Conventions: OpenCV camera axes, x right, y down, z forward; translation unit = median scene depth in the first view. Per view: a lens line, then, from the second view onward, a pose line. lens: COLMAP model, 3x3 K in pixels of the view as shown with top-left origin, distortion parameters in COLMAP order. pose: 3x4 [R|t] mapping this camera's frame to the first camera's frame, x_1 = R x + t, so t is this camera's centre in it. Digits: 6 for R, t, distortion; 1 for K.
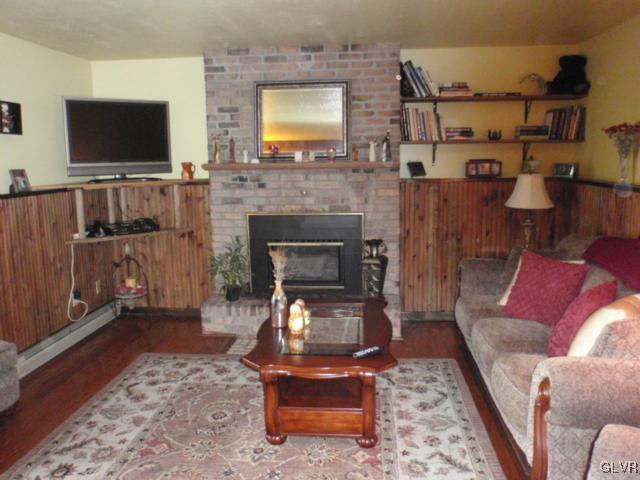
lens RADIAL K [[524.4, 0, 320.0], [0, 524.4, 240.0], [0, 0, 1]] dist [-0.045691, 0.009623]
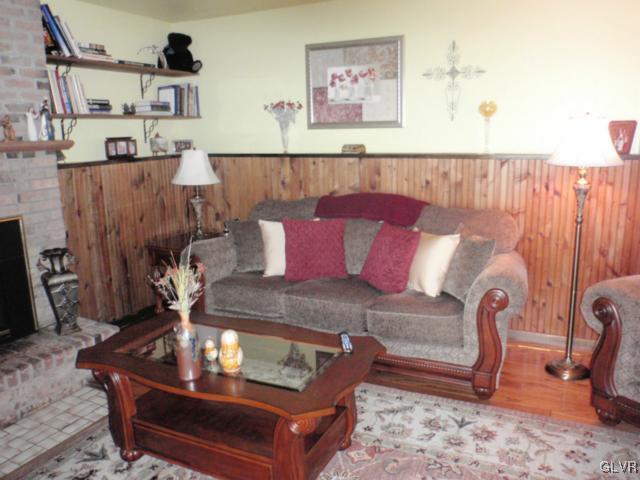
lens RADIAL K [[524.4, 0, 320.0], [0, 524.4, 240.0], [0, 0, 1]] dist [-0.045691, 0.009623]
pose [[0.366277, -0.182902, 0.912353, -0.410366], [0.160238, 0.978242, 0.131782, -0.049378], [-0.916605, 0.097925, 0.387615, 0.387552]]
